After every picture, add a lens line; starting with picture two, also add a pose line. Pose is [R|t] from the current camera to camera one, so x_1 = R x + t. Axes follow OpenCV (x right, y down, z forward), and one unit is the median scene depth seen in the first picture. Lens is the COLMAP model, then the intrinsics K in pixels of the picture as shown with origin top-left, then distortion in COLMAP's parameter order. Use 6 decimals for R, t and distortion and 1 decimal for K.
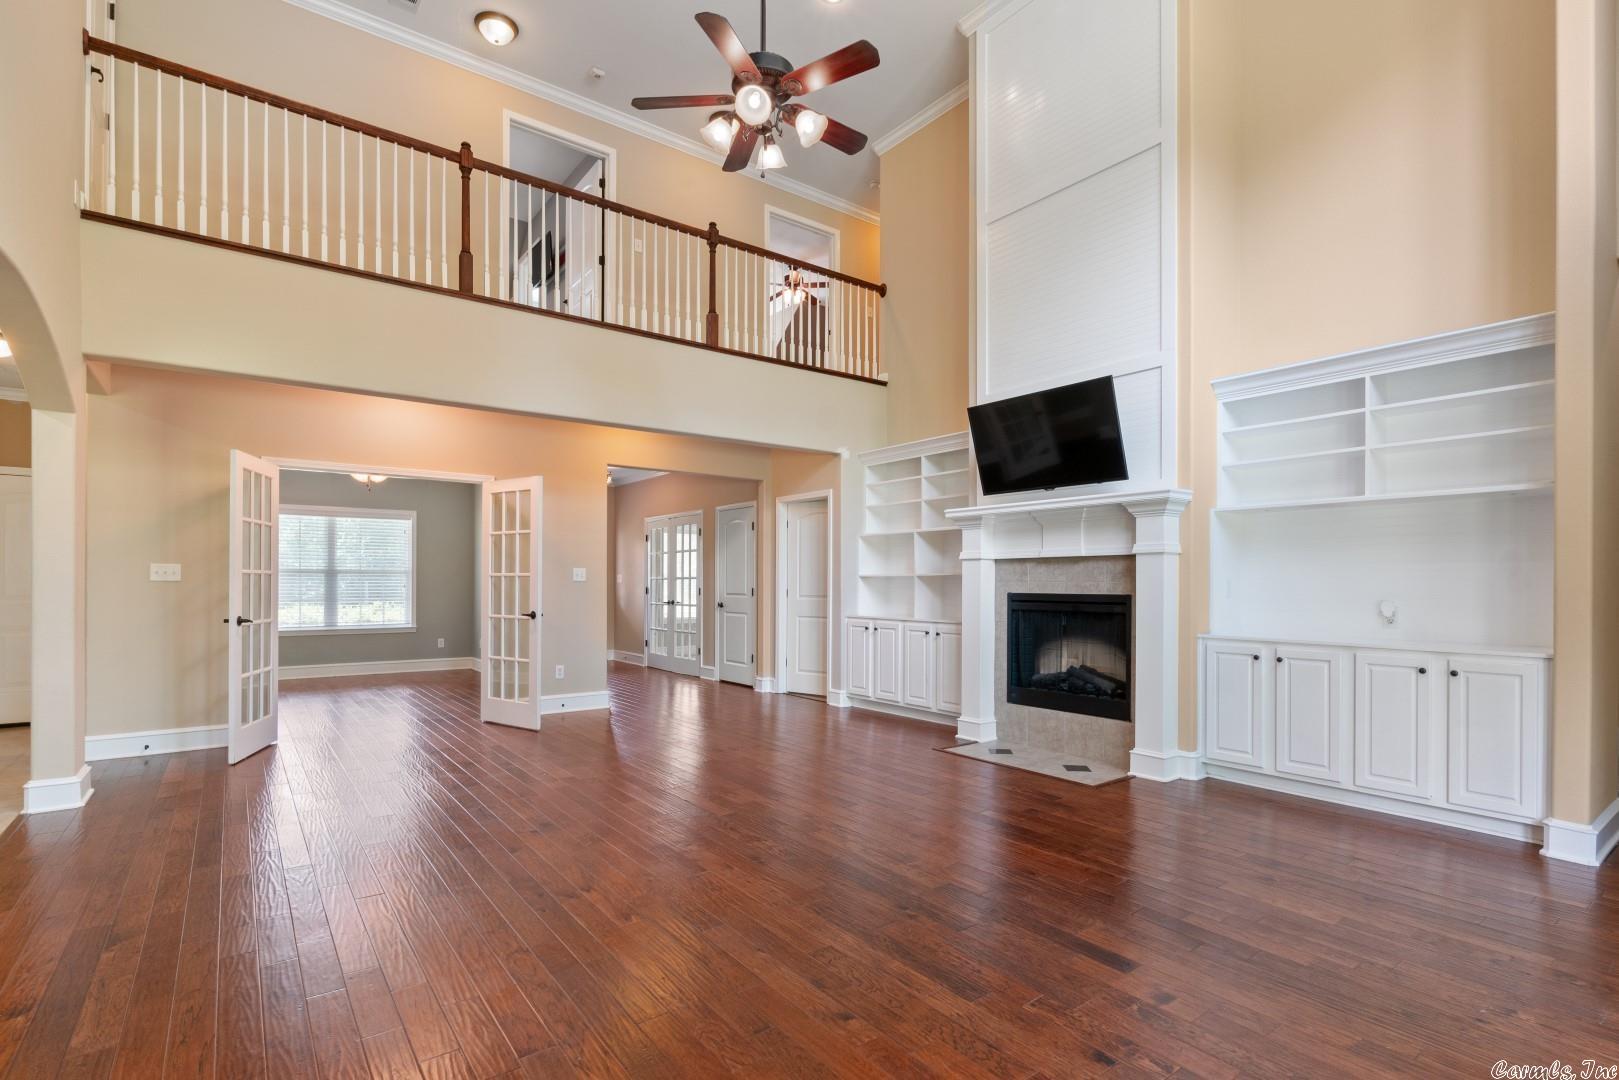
lens RADIAL K [[755.4, 0, 795.4], [0, 755.4, 573.8], [0, 0, 1]] dist [-0.008391, 0.000669]
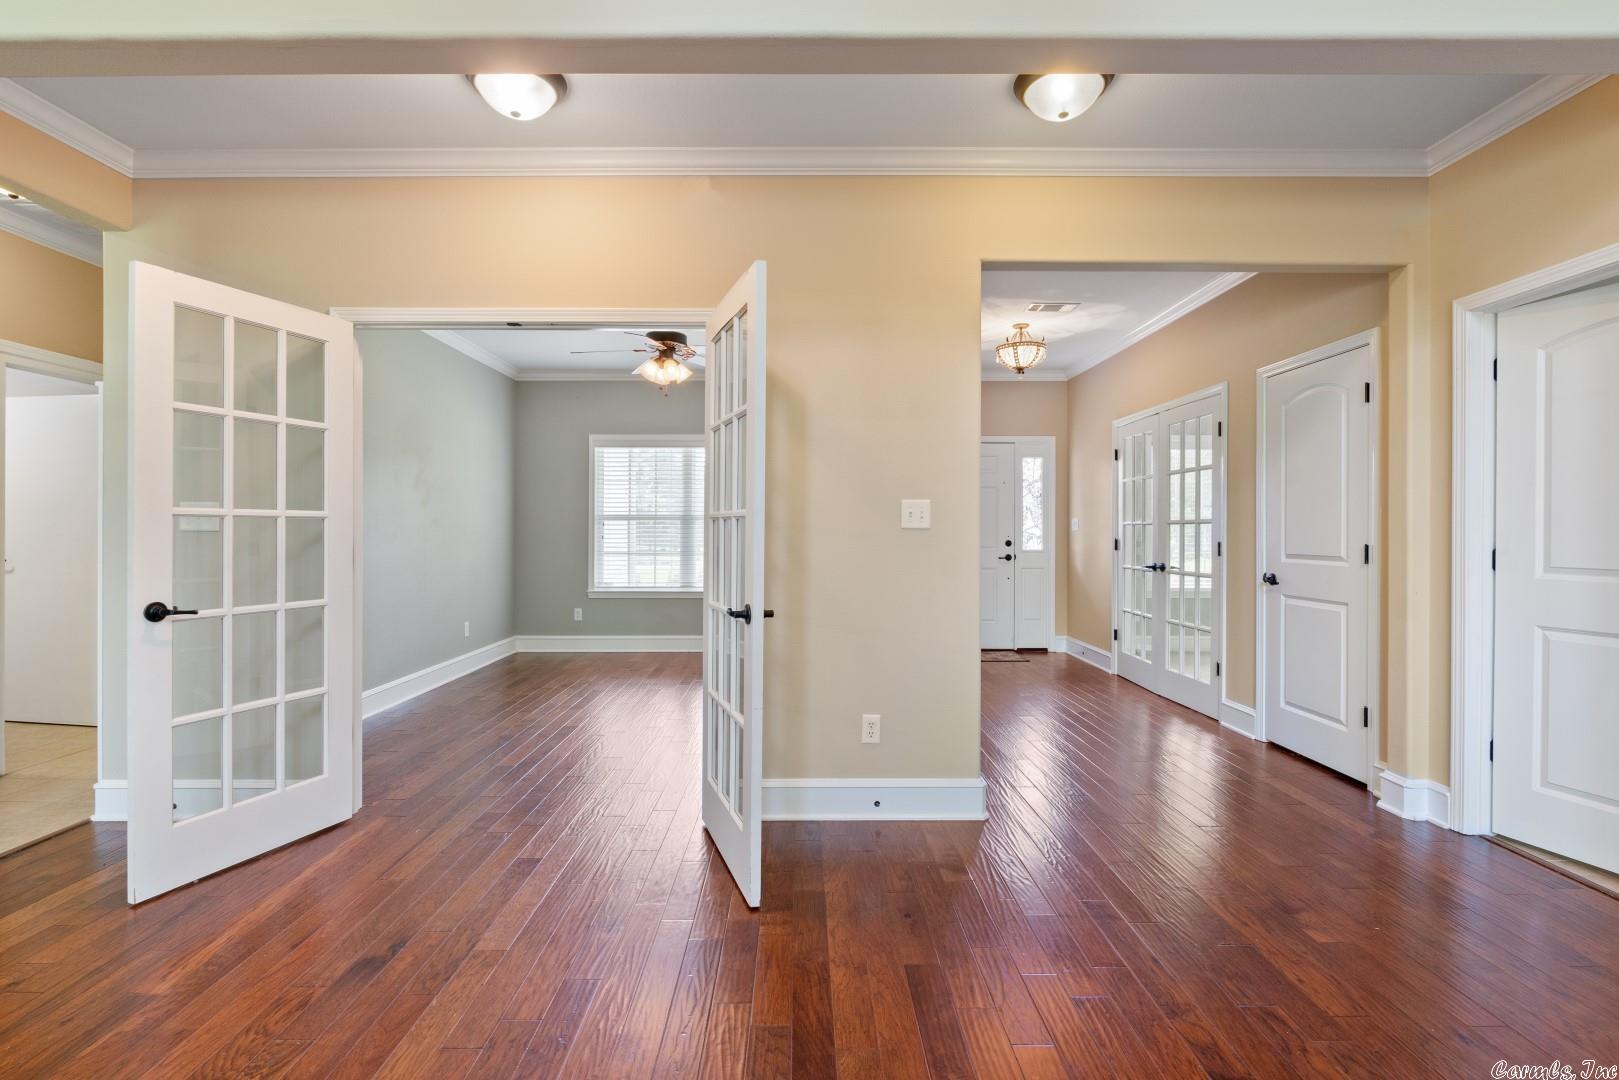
lens RADIAL K [[755.4, 0, 794.2], [0, 755.4, 530.3], [0, 0, 1]] dist [-0.008391, 0.000669]
pose [[0.801606, -0.000791, -0.597852, -0.093512], [0.008465, 0.999914, 0.010028, 0.007018], [0.597793, -0.013100, 0.801544, 0.747044]]
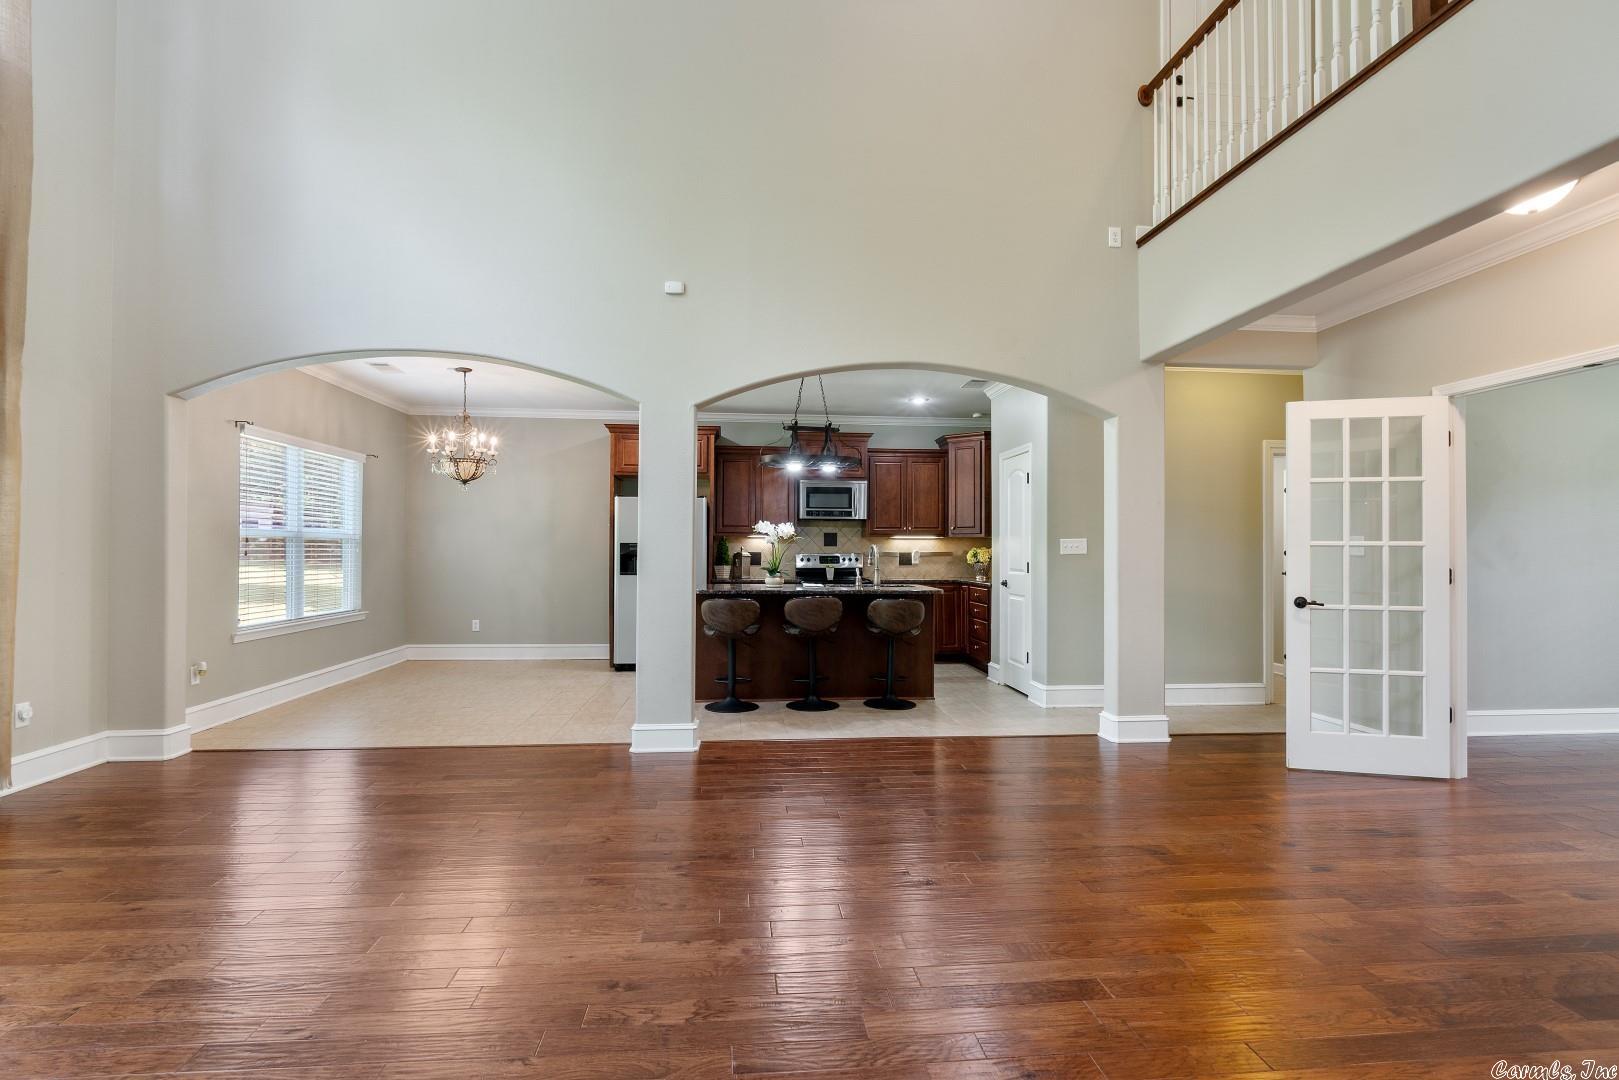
lens RADIAL K [[755.4, 0, 807.6], [0, 755.4, 549.5], [0, 0, 1]] dist [-0.008391, 0.000669]
pose [[-0.519671, -0.009457, -0.854314, 0.243129], [0.003017, 0.999912, -0.012905, 0.011176], [0.854361, -0.009284, -0.519597, 0.844024]]
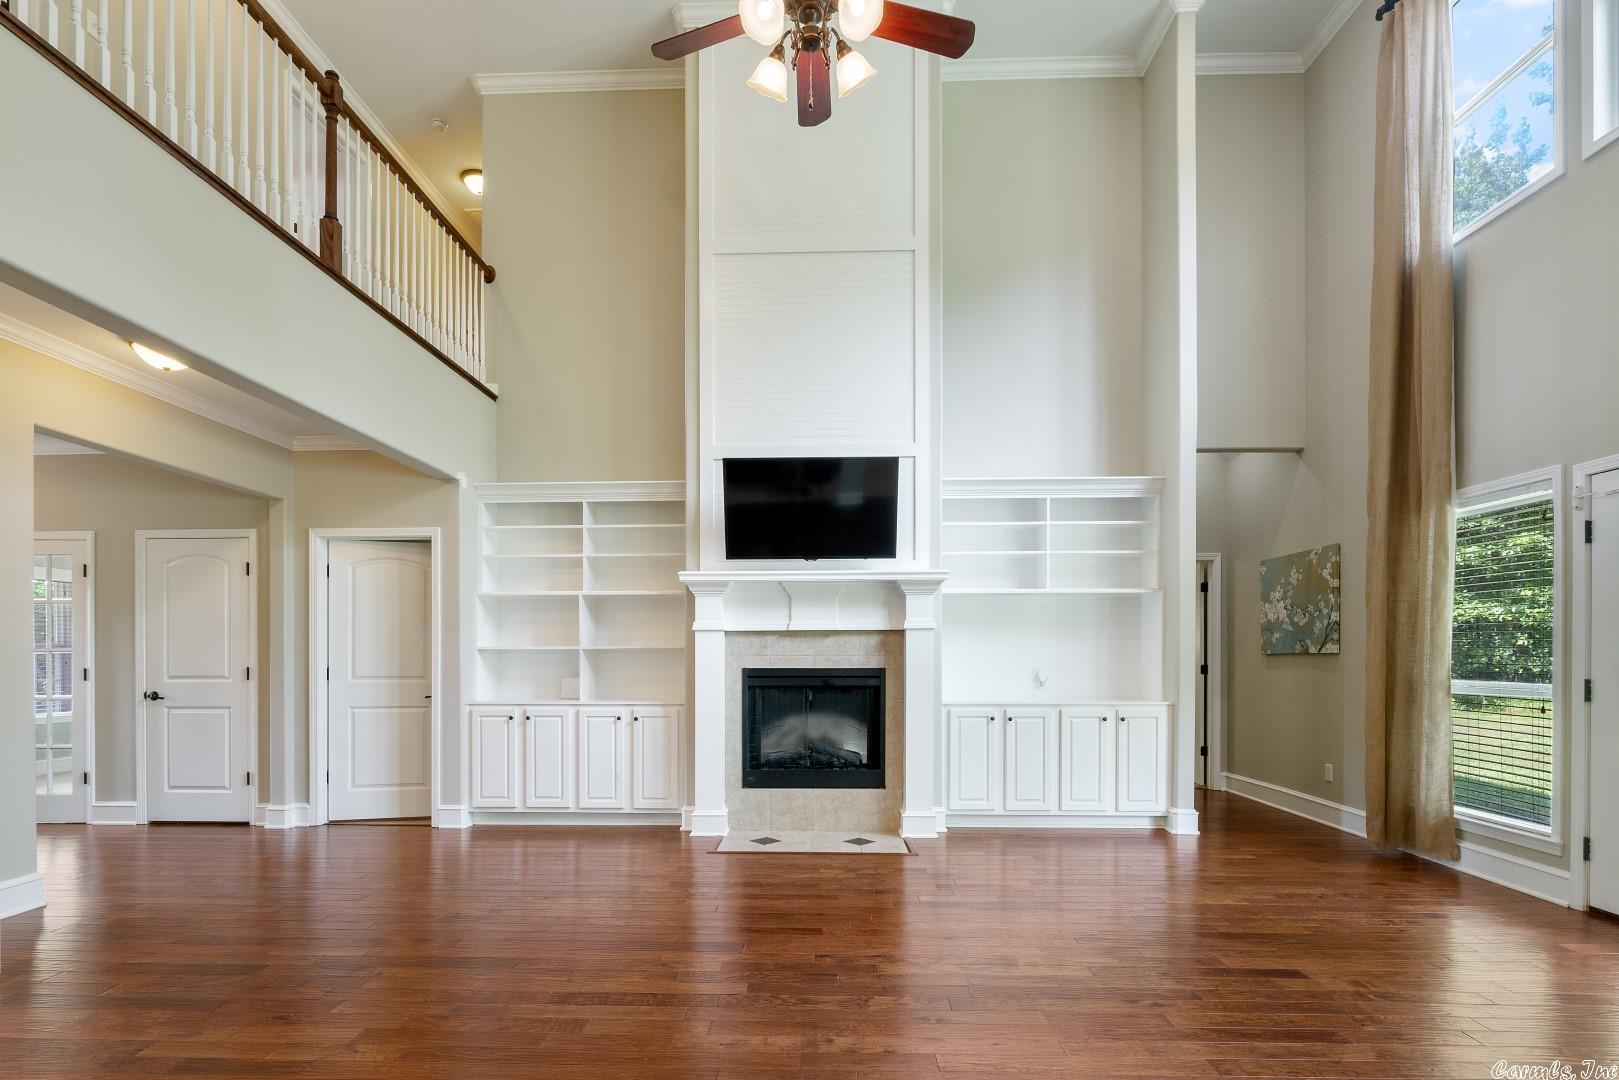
lens RADIAL K [[787.4, 0, 809.6], [0, 787.4, 665.2], [0, 0, 1]] dist [-0.009504, 0.001389]
pose [[0.623219, -0.011451, 0.781964, -0.417585], [-0.006496, 0.999783, 0.019818, 0.002295], [-0.782021, -0.017430, 0.623009, 0.344176]]
